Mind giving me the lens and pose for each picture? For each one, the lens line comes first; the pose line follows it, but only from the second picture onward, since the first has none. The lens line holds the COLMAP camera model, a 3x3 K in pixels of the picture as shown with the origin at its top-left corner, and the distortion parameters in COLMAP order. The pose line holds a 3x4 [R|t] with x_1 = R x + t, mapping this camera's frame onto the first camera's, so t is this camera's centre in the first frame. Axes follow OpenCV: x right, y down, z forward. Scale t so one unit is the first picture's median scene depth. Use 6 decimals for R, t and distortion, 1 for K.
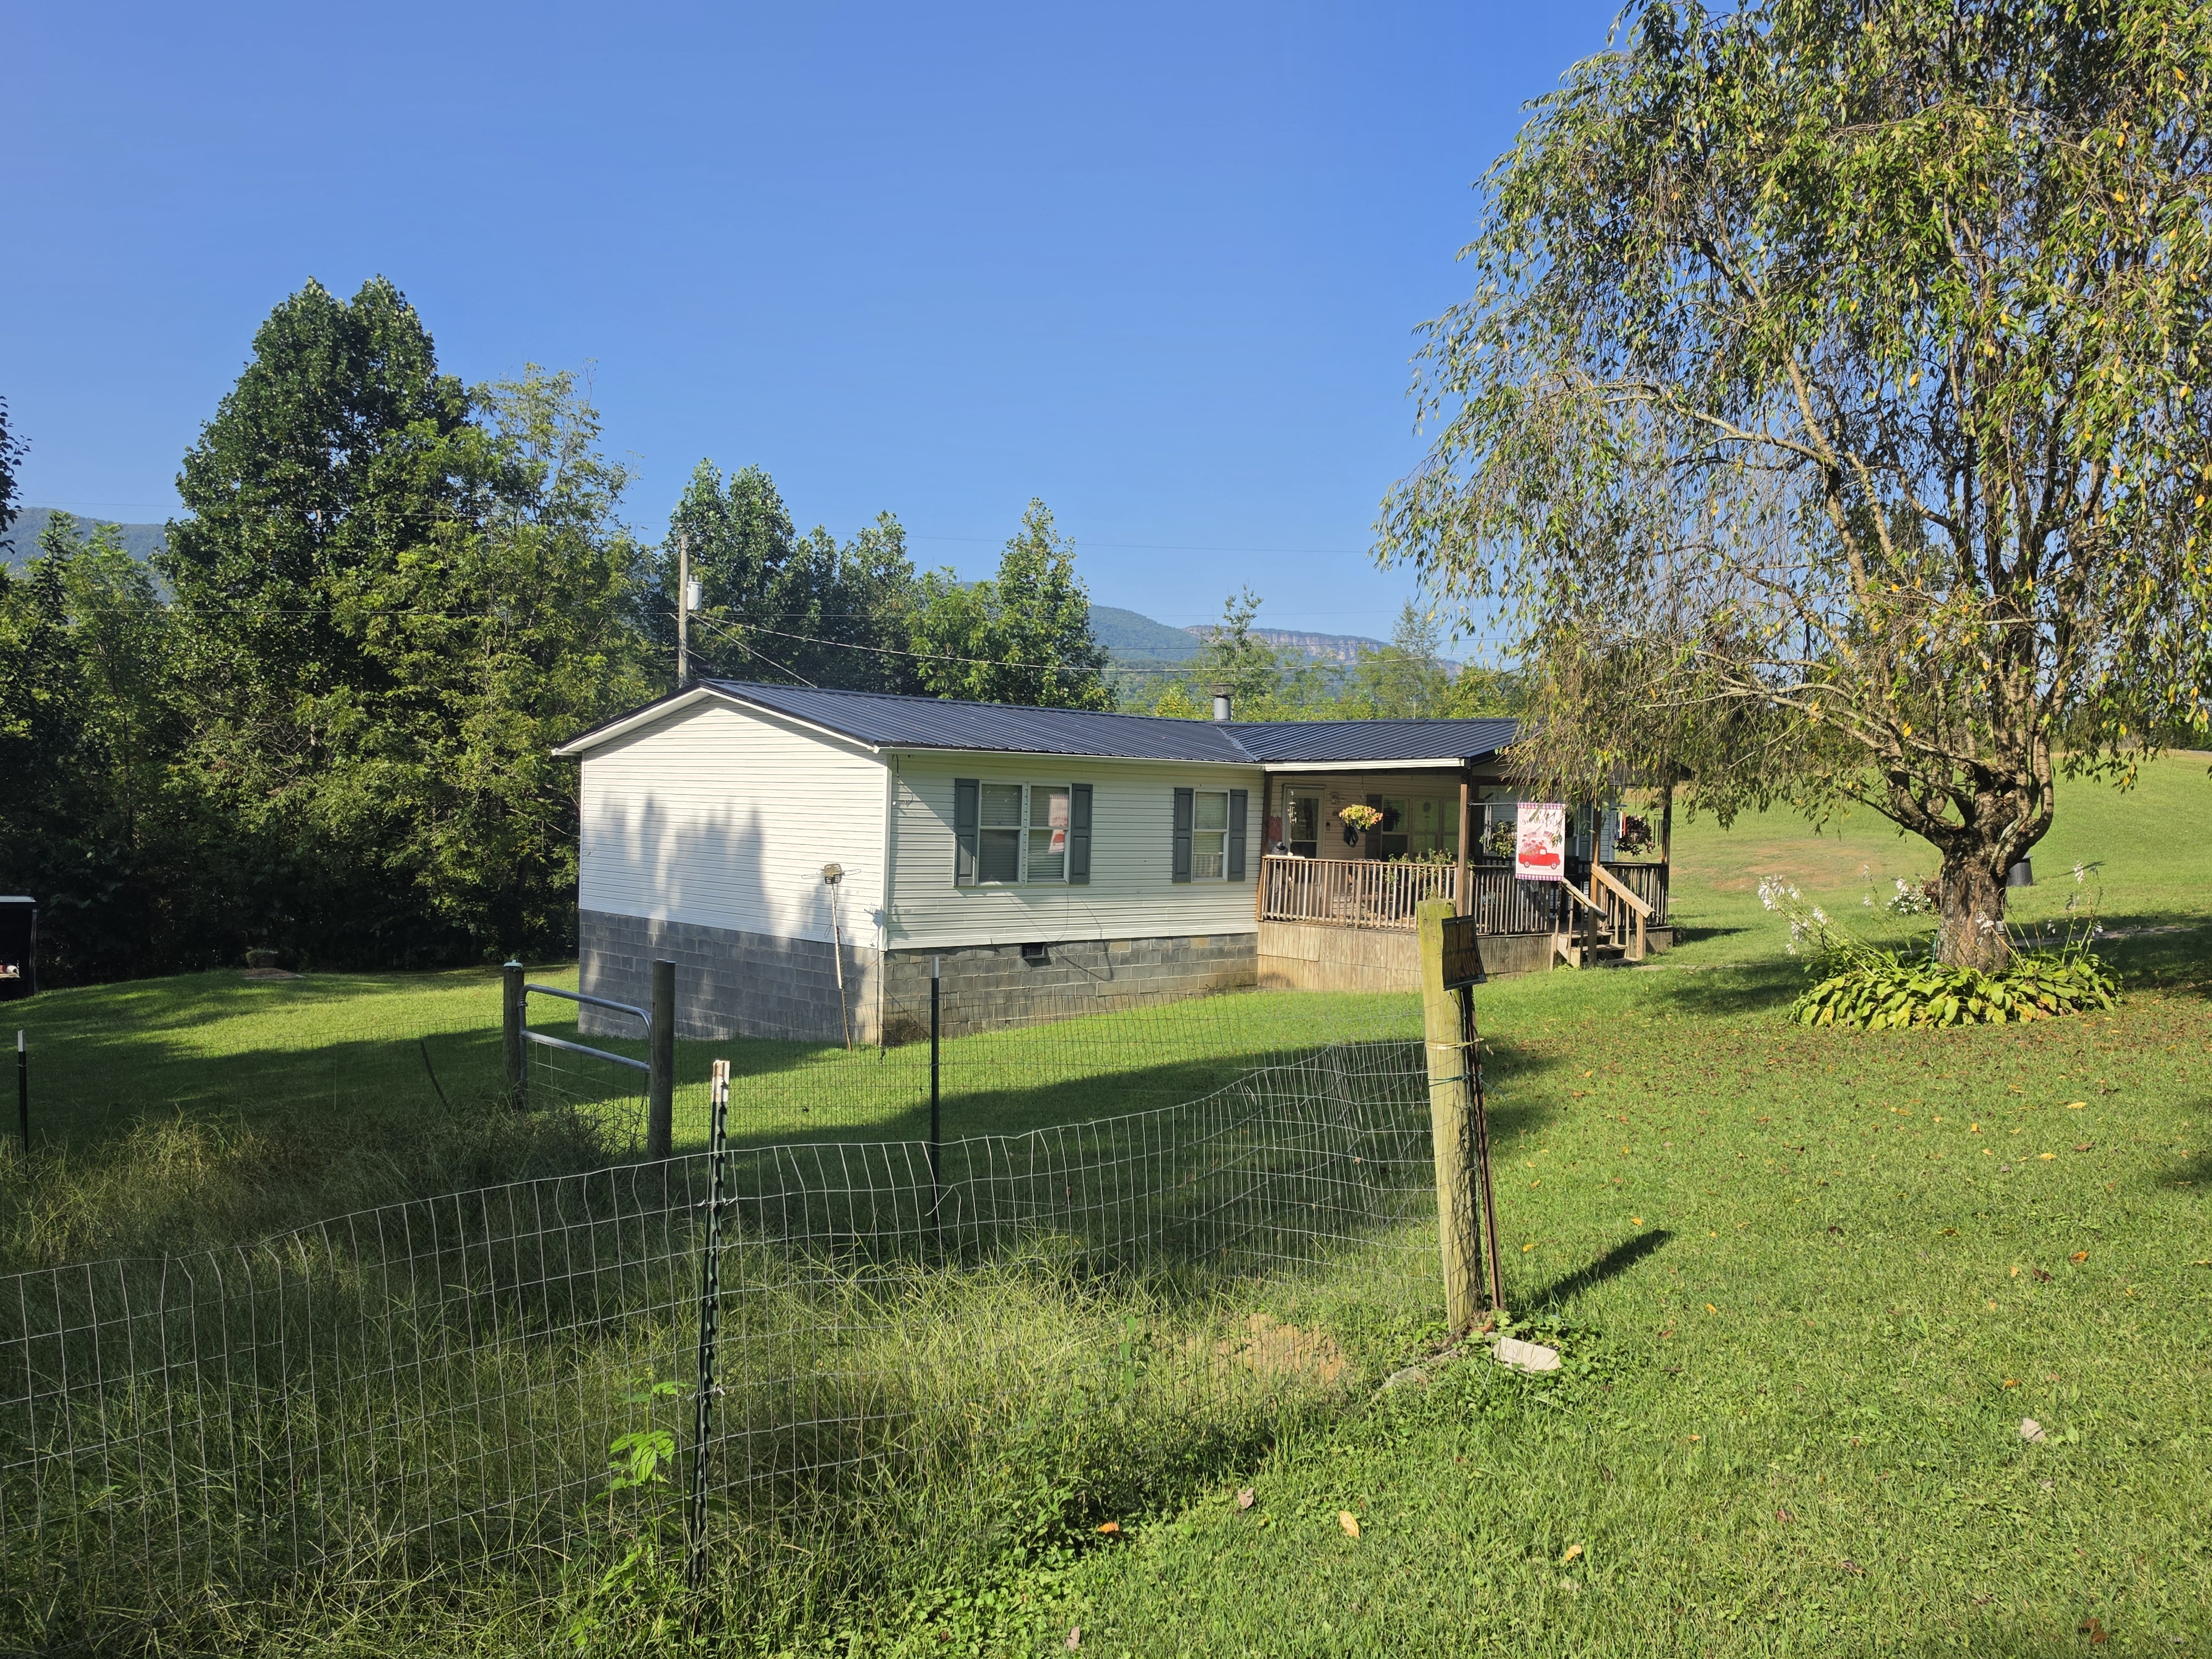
lens RADIAL K [[1666.3, 0, 1142.5], [0, 1666.3, 823.5], [0, 0, 1]] dist [0.231183, -0.440030]
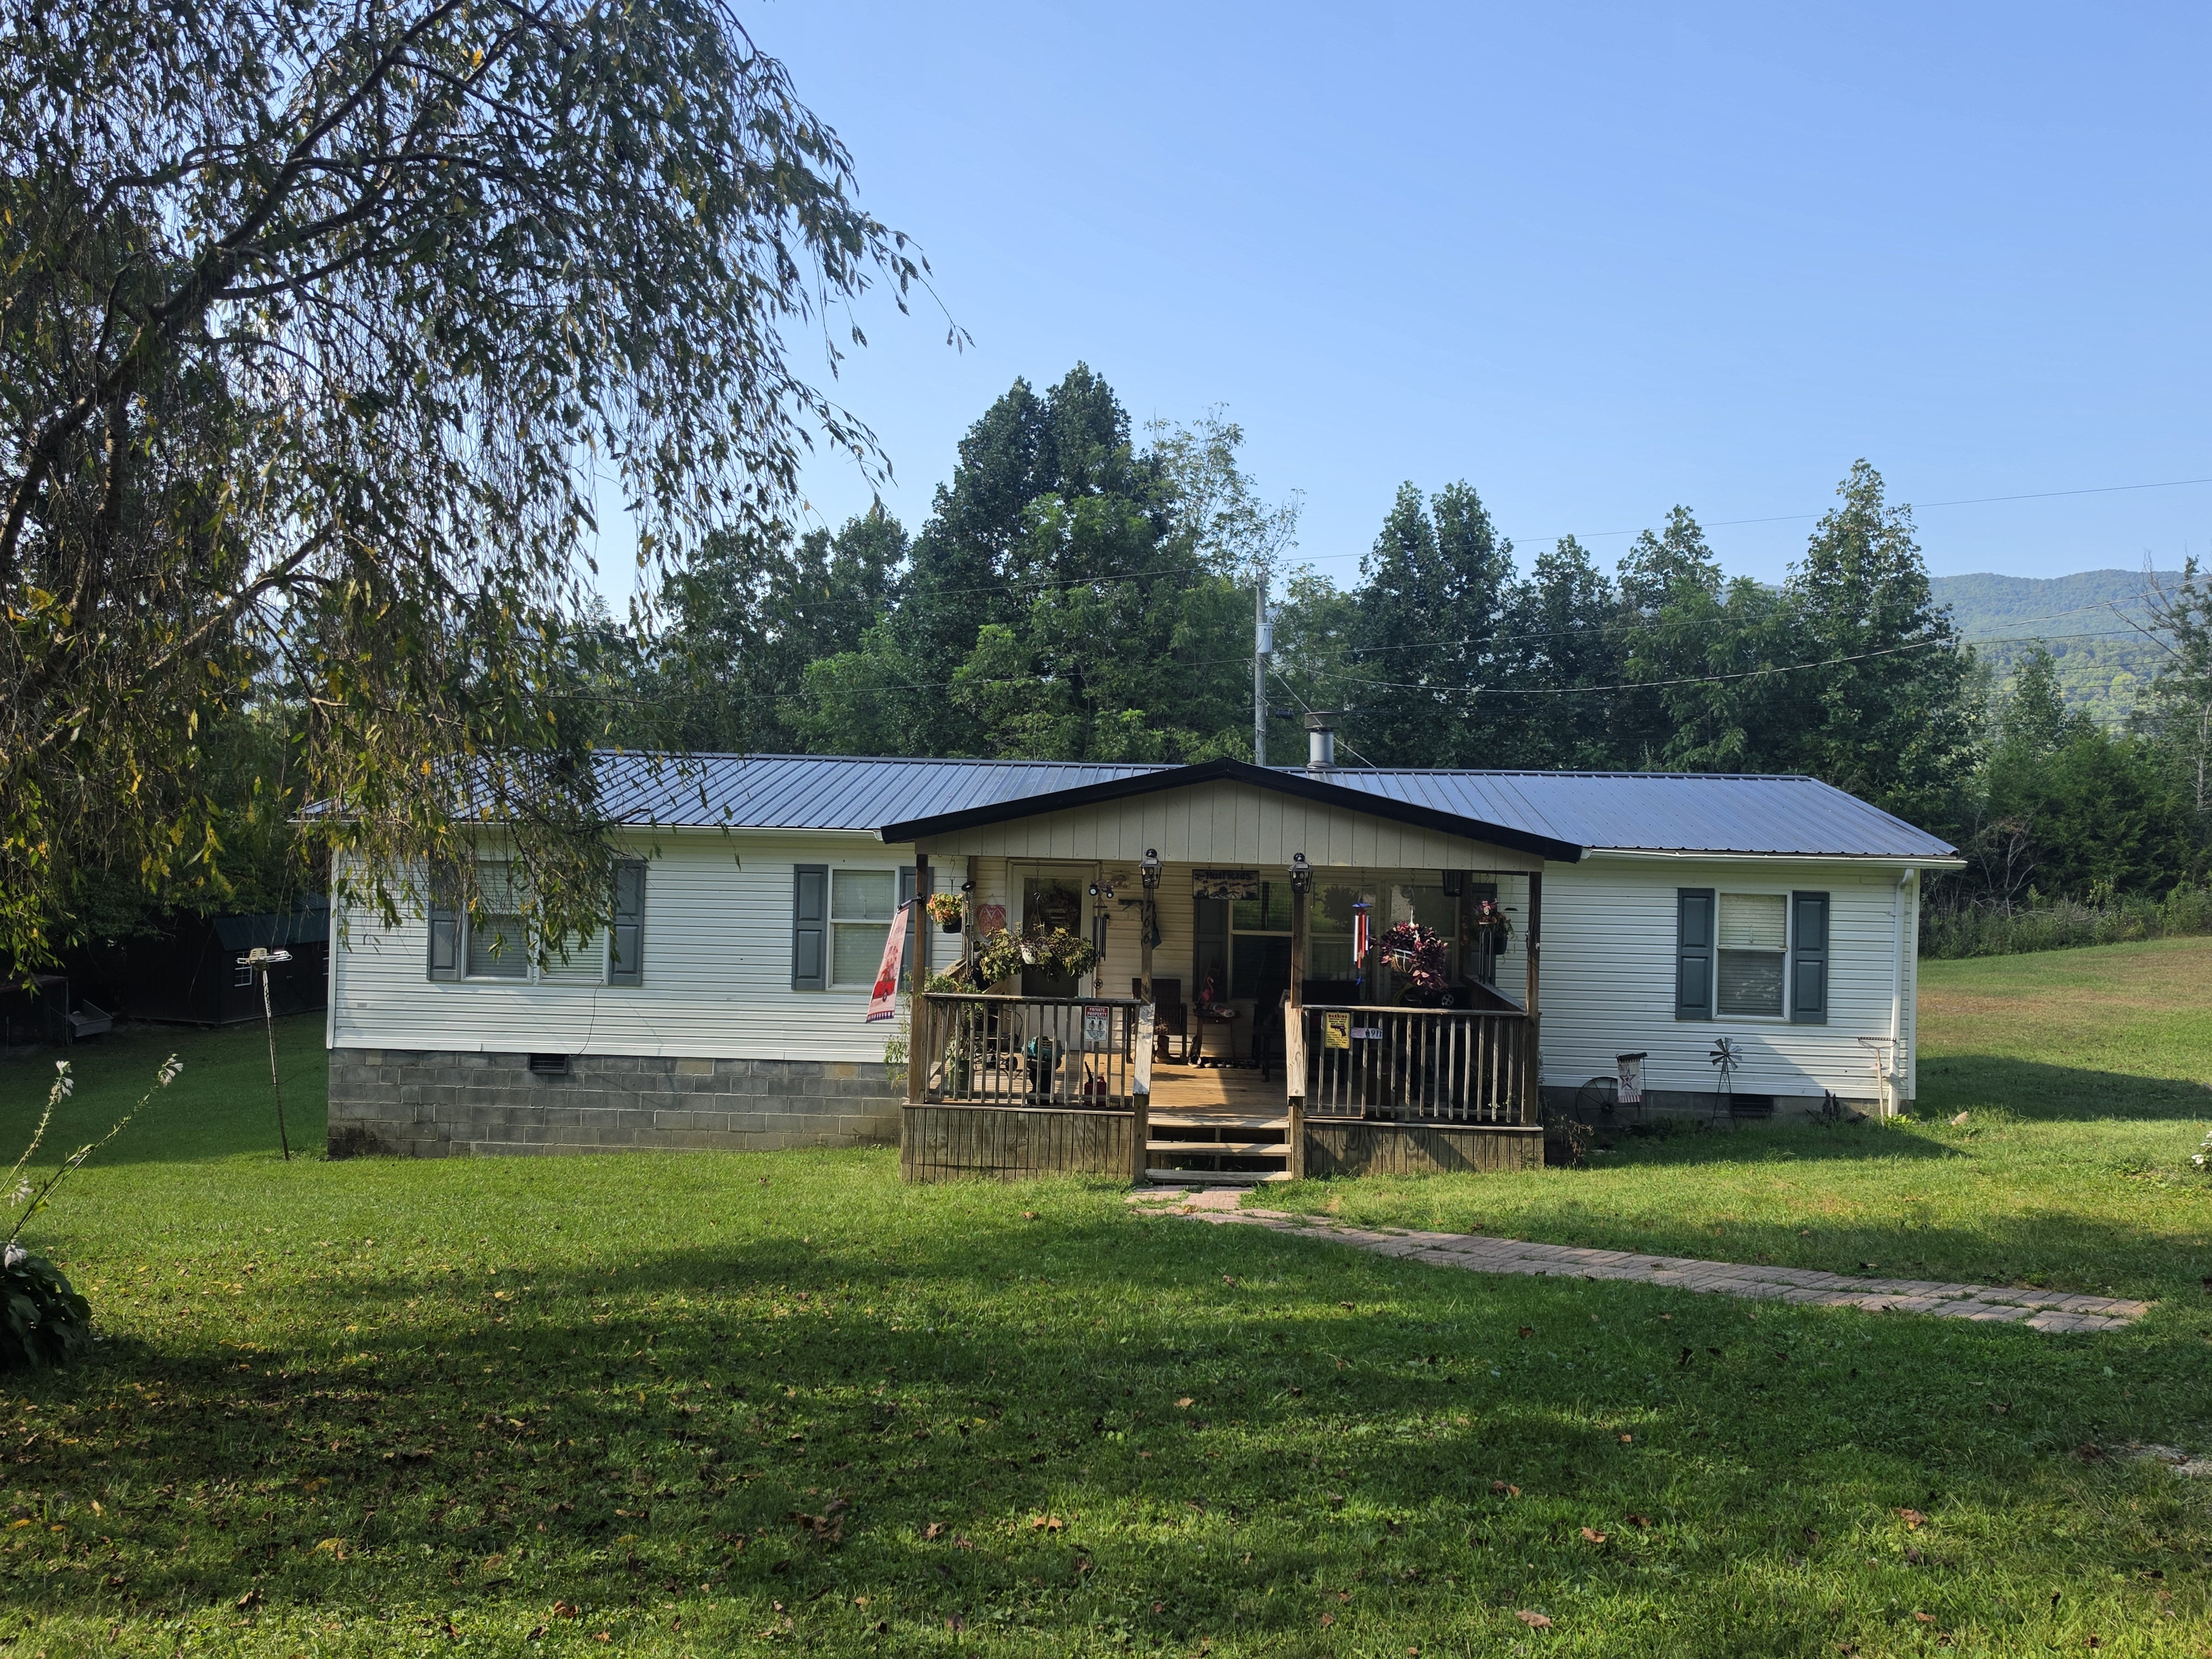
lens RADIAL K [[1675.5, 0, 1106.0], [0, 1675.5, 829.5], [0, 0, 1]] dist [0.079342, -0.115311]
pose [[0.690263, 0.001500, -0.723557, 0.631094], [-0.012116, 0.999882, -0.009485, -0.029331], [0.723457, 0.015314, 0.690200, 0.551077]]
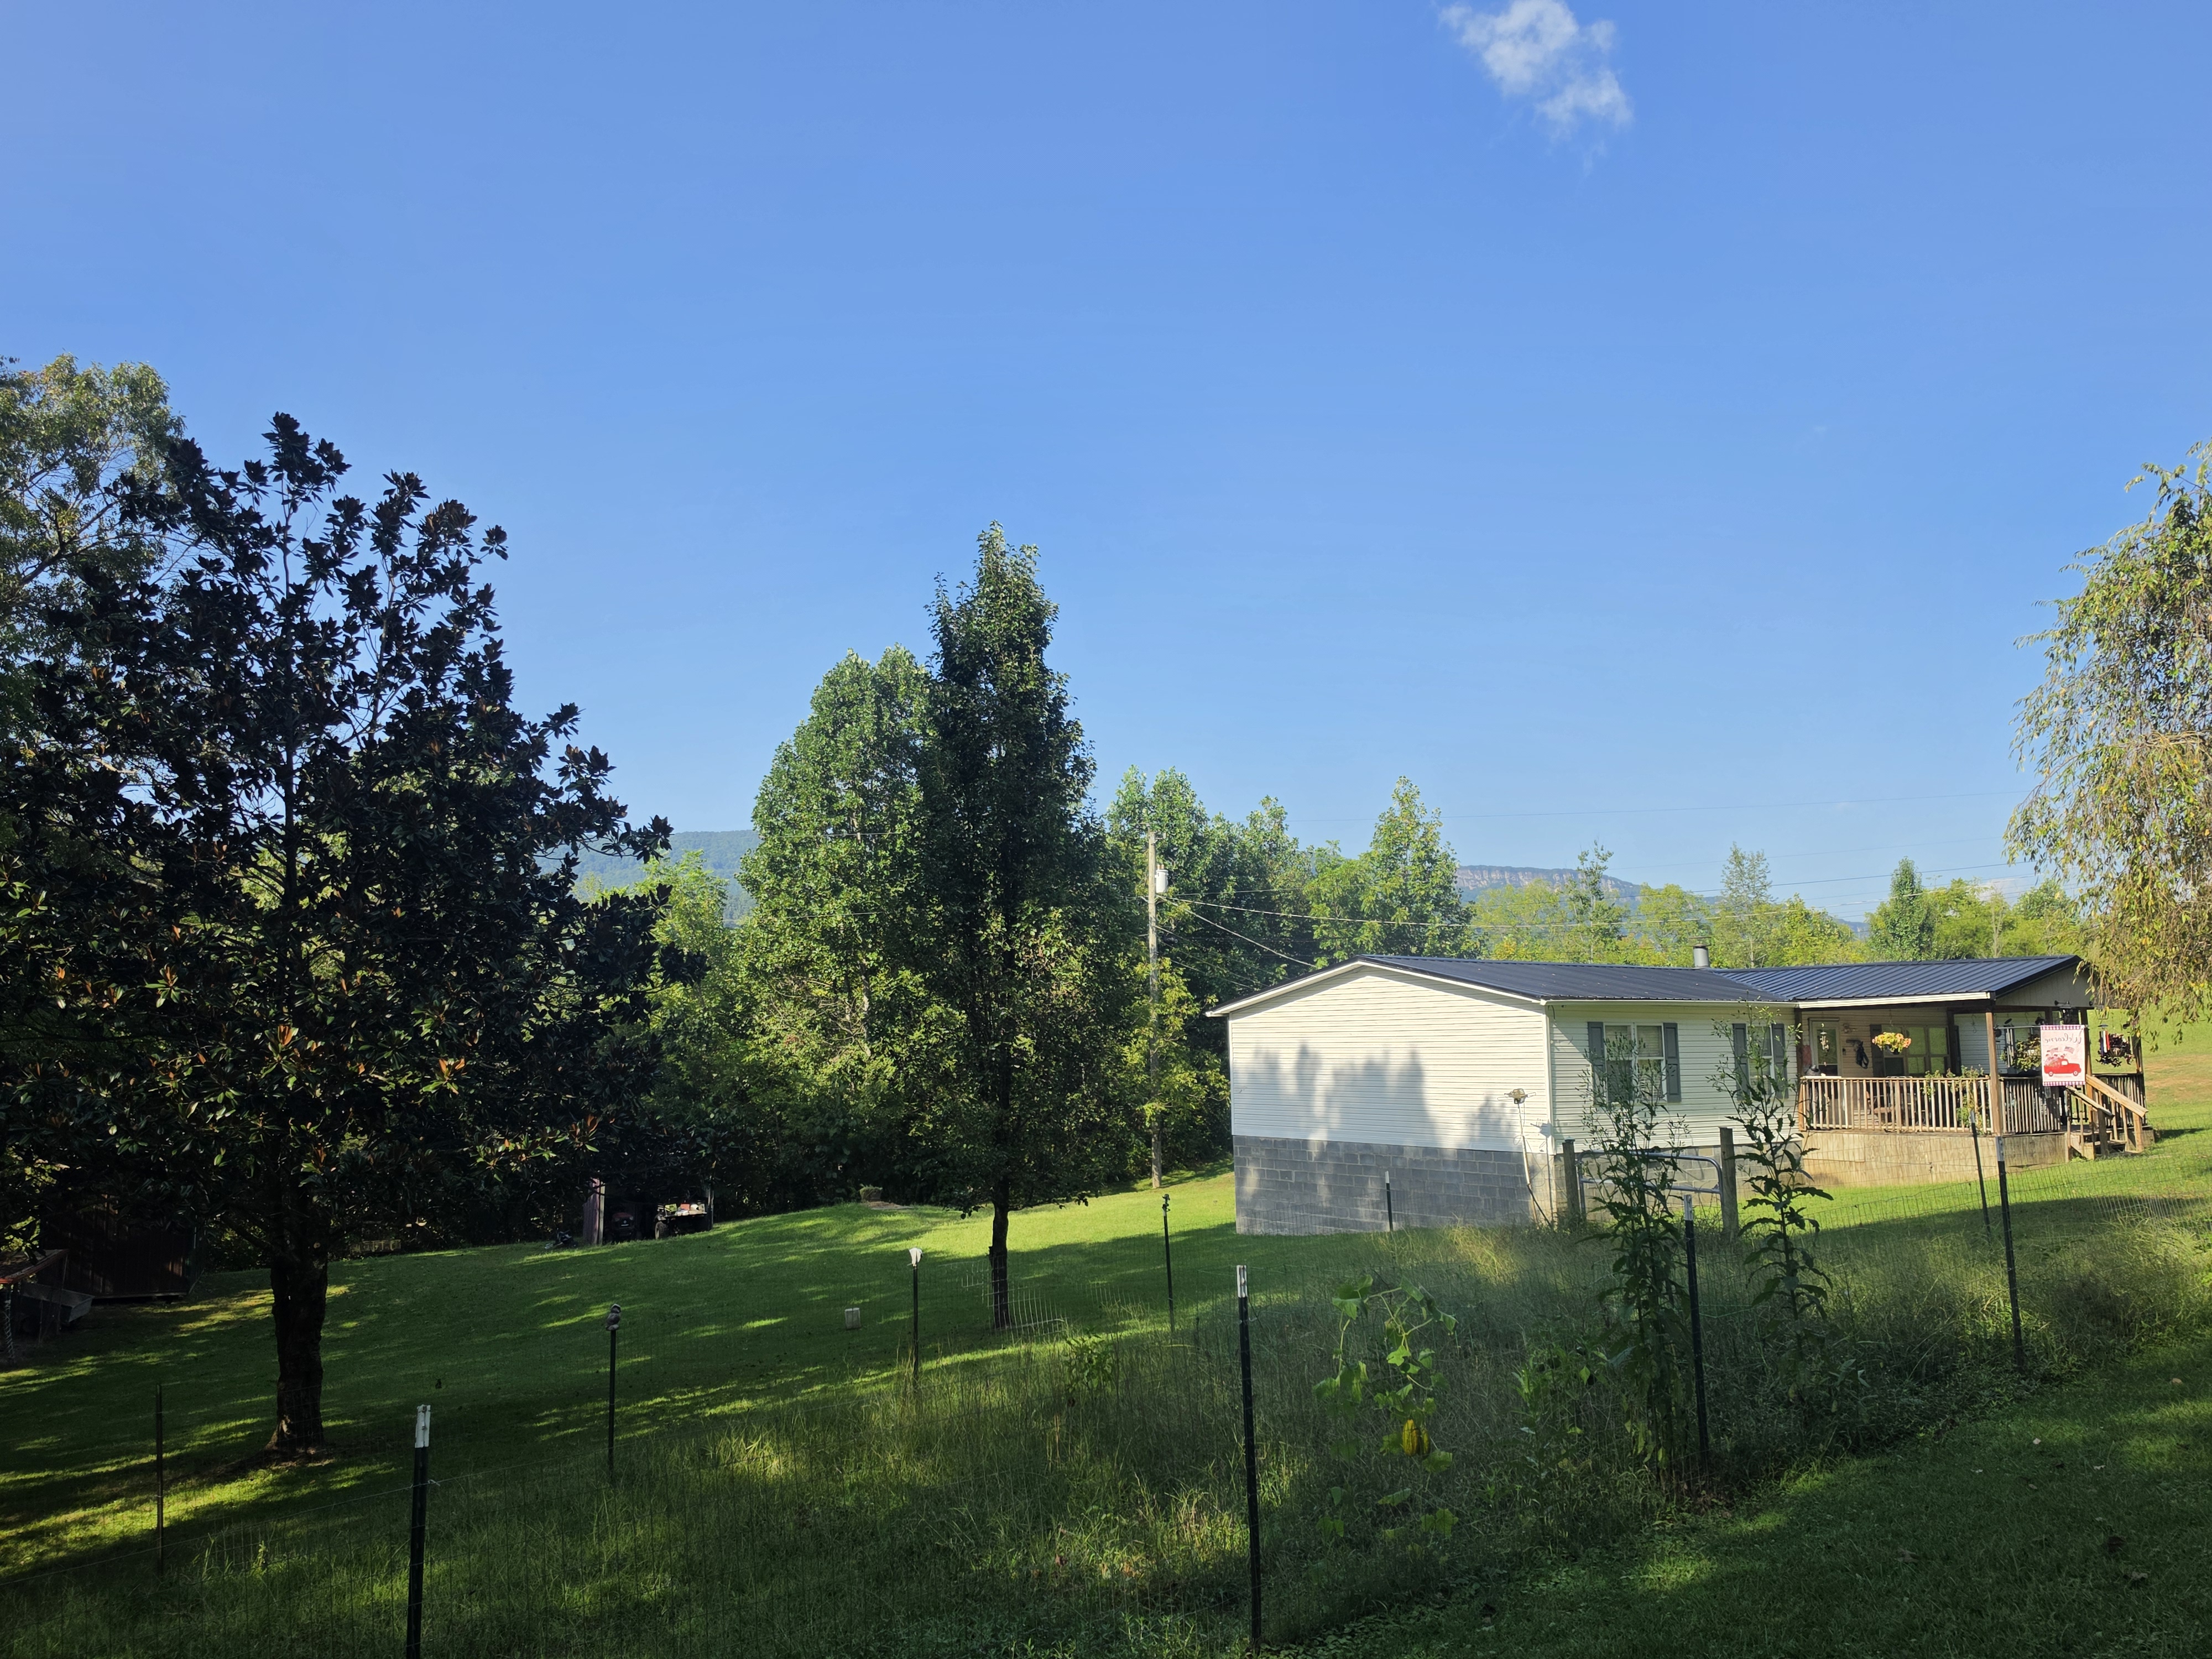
lens RADIAL K [[1675.5, 0, 1106.0], [0, 1675.5, 829.5], [0, 0, 1]] dist [0.079342, -0.115311]
pose [[0.988898, -0.054919, -0.138077, -0.251330], [0.034418, 0.988582, -0.146701, 0.004474], [0.144557, 0.140320, 0.979497, -0.323336]]
